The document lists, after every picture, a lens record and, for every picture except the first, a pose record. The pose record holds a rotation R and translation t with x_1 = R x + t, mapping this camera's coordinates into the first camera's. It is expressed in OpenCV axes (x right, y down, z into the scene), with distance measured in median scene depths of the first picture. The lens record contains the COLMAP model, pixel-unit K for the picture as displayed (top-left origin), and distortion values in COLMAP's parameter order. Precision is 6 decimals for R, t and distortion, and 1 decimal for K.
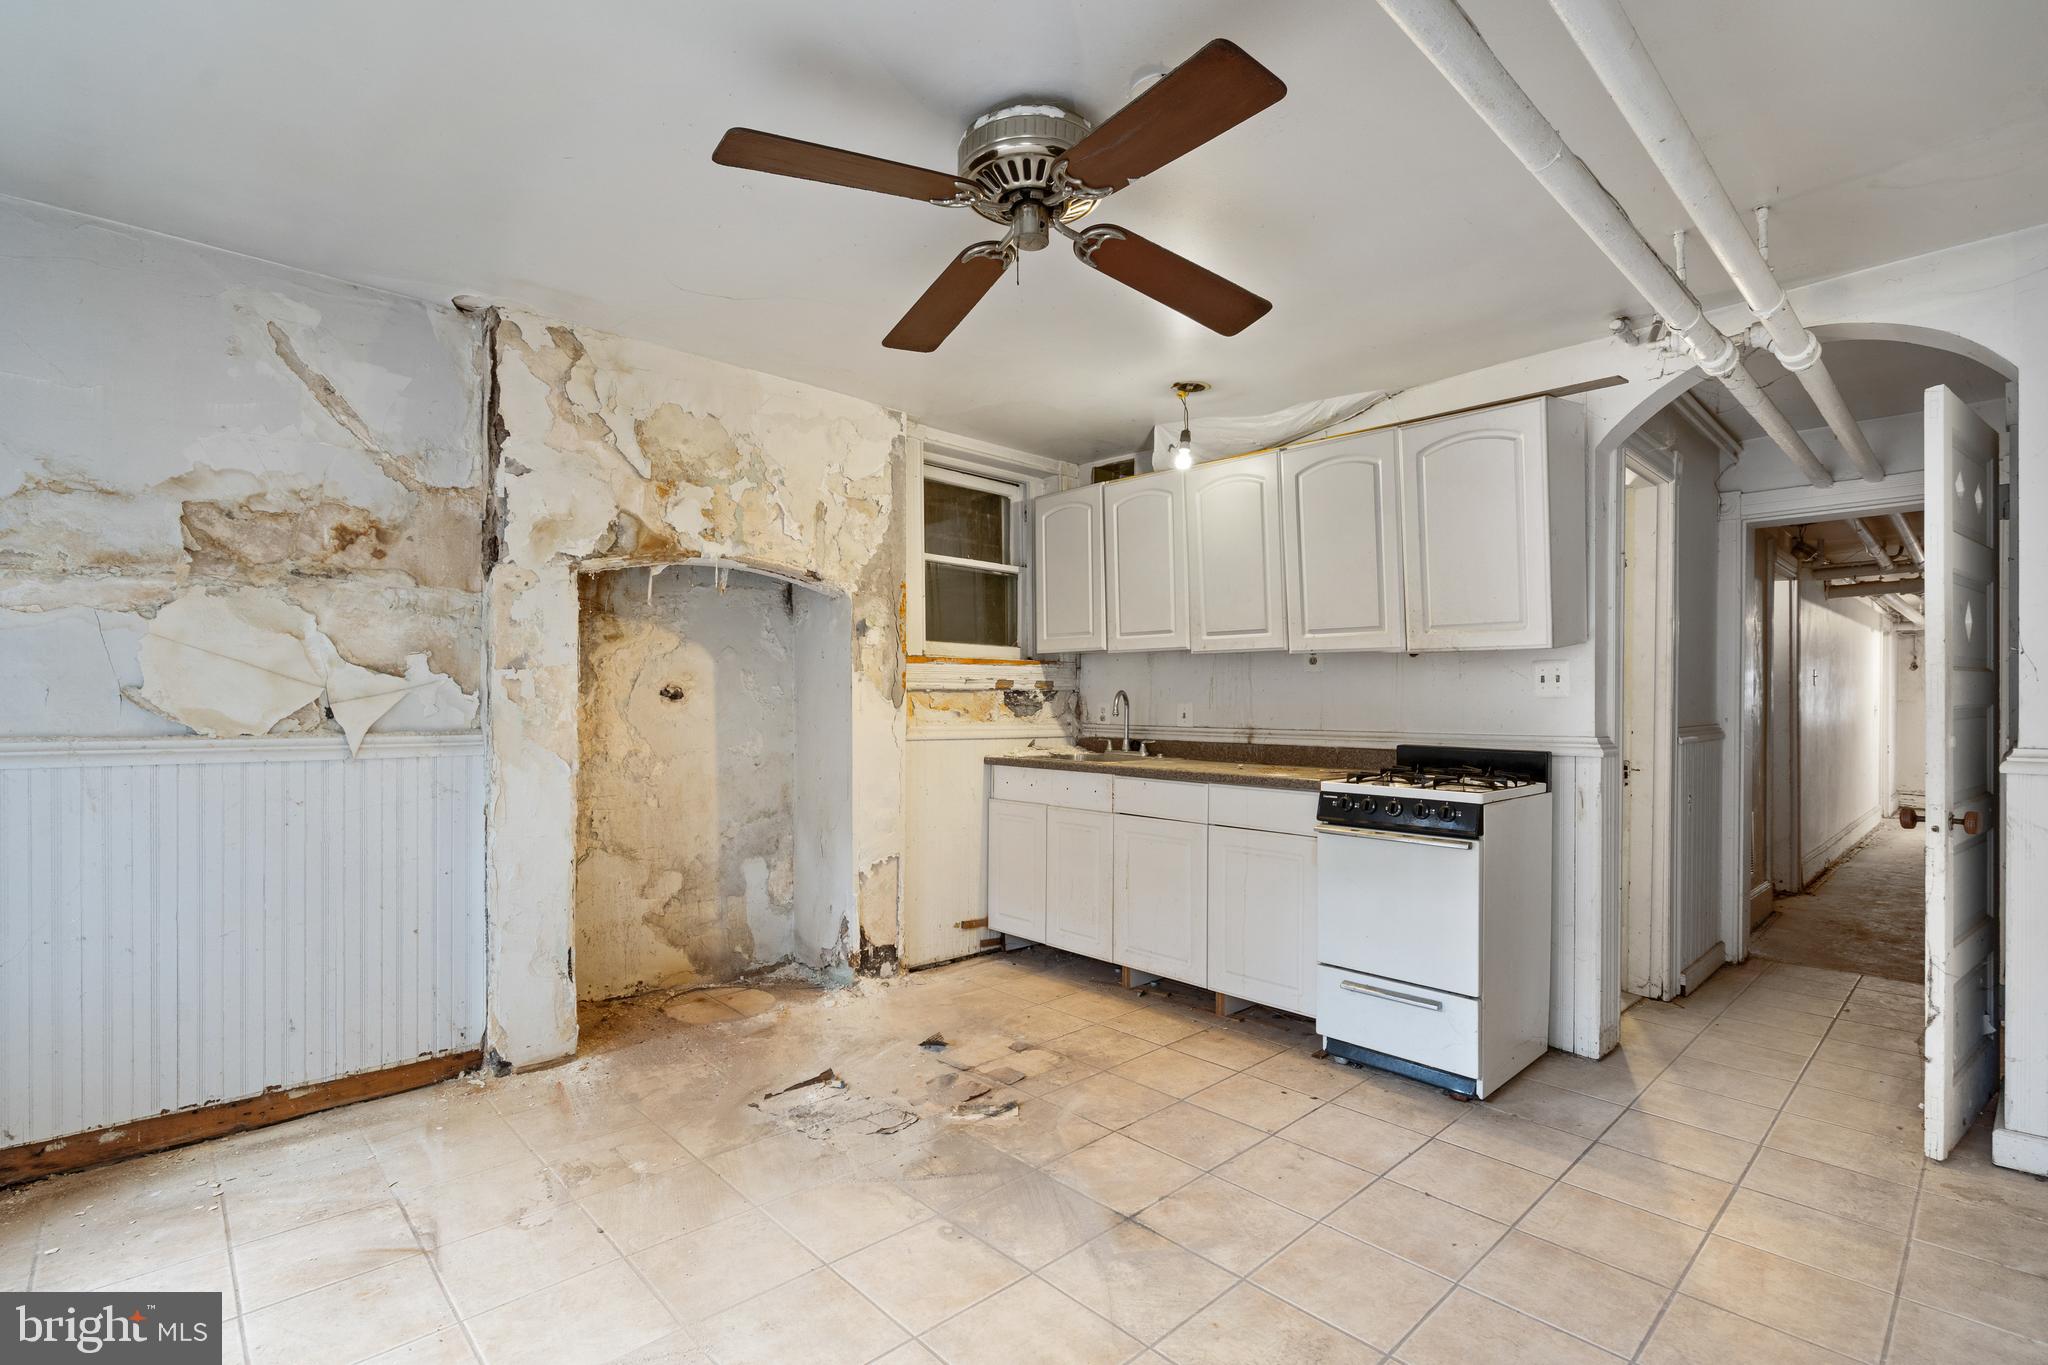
lens RADIAL K [[927.8, 0, 1019.5], [0, 927.8, 685.3], [0, 0, 1]] dist [-0.004988, 0.000073]
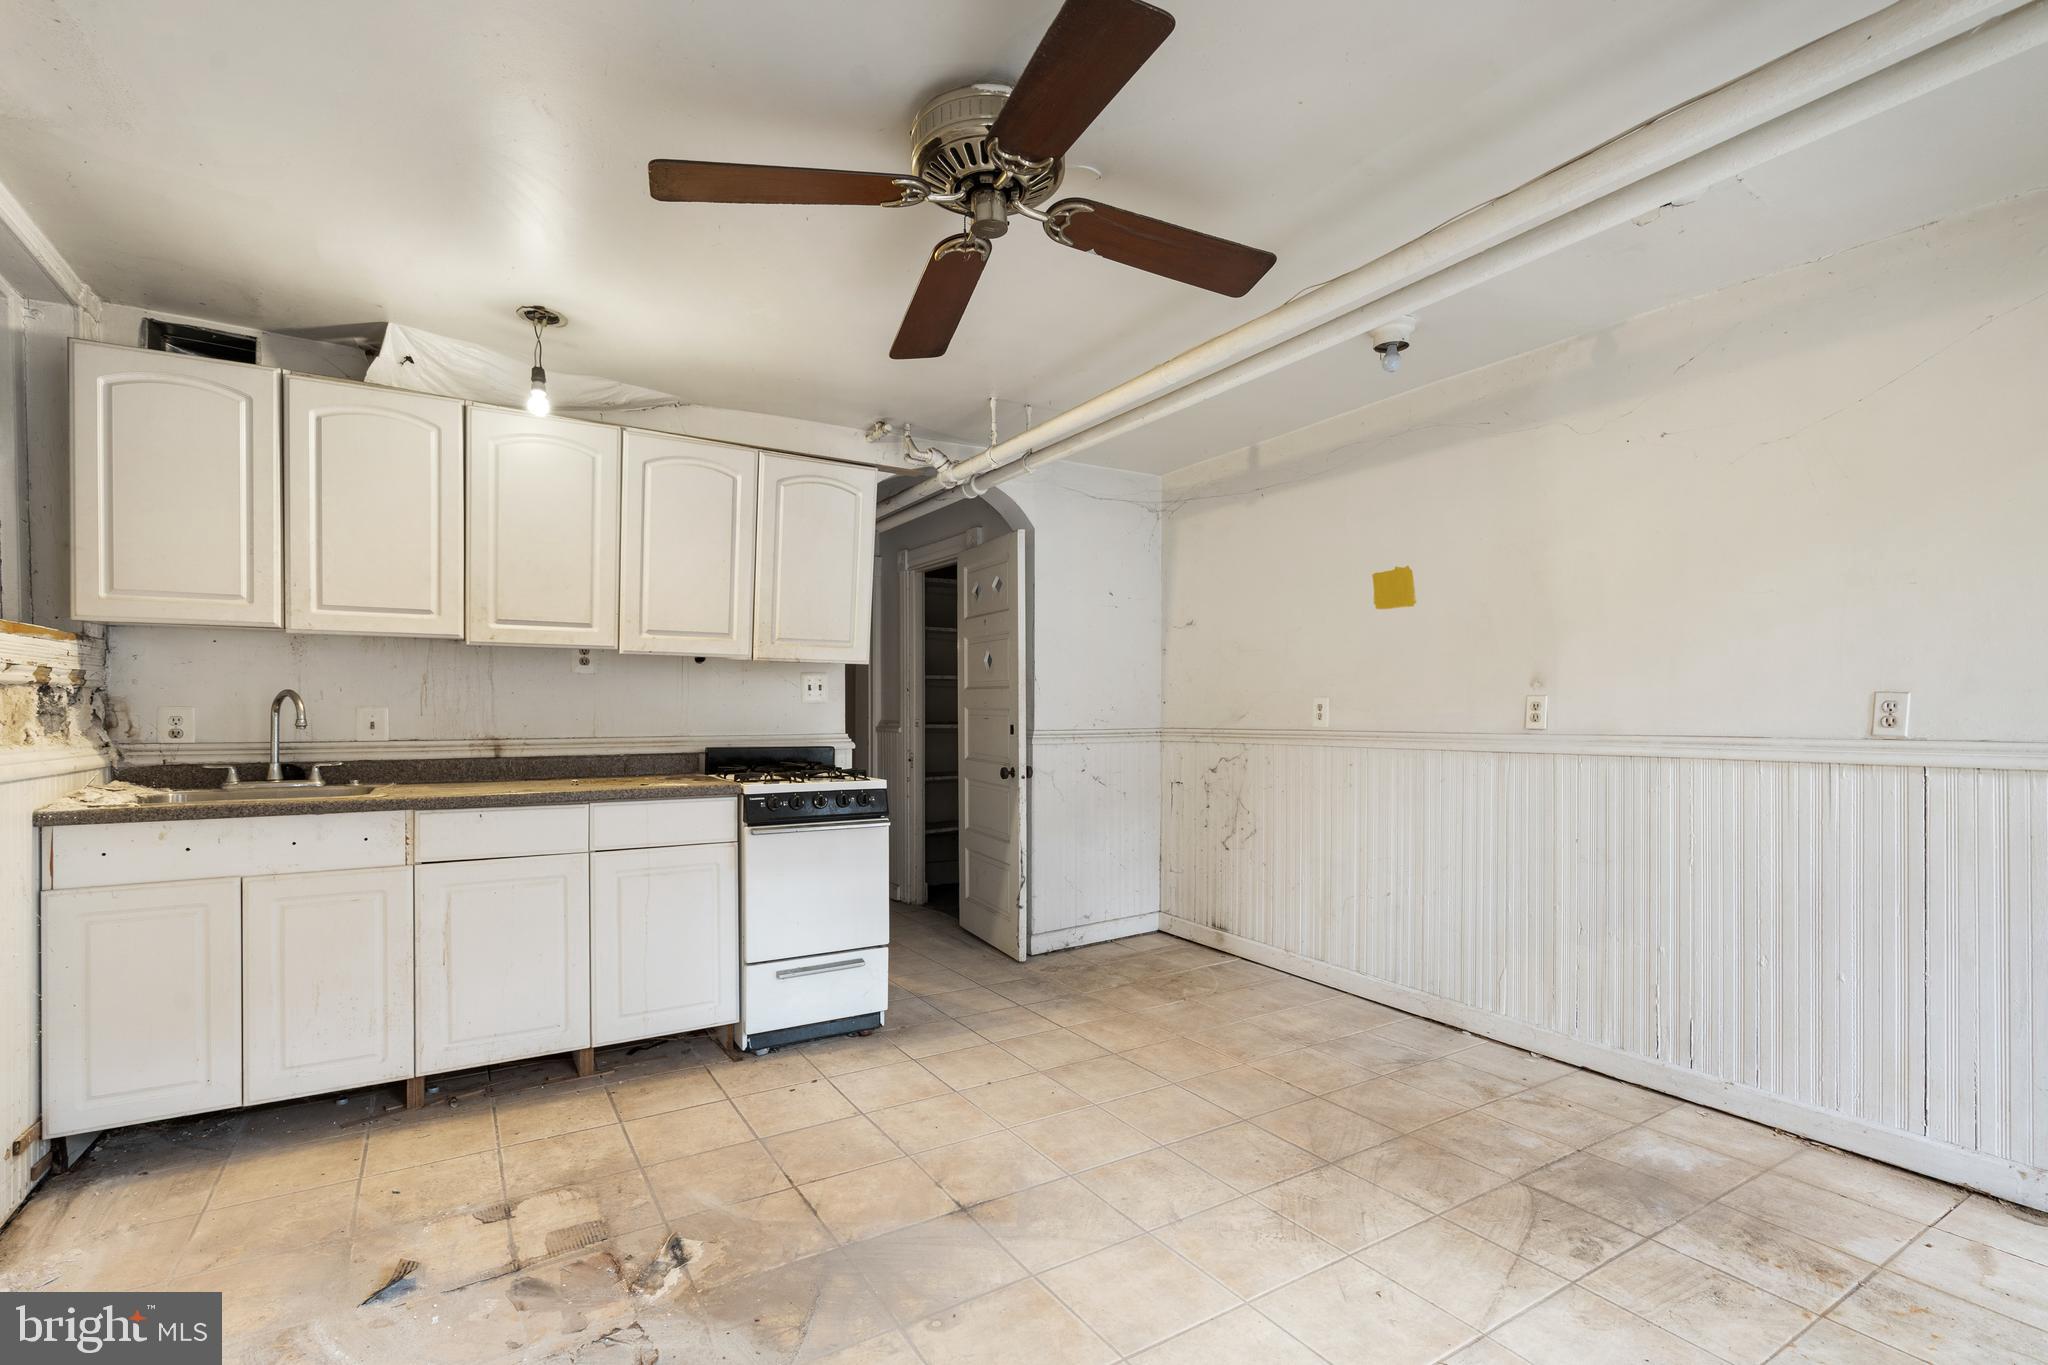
lens RADIAL K [[931.8, 0, 1005.2], [0, 931.8, 692.7], [0, 0, 1]] dist [-0.004075, 0.000237]
pose [[0.211980, 0.012256, 0.977197, -0.612688], [-0.017218, 0.999813, -0.008804, 0.006773], [-0.977122, -0.014959, 0.212151, 0.511398]]
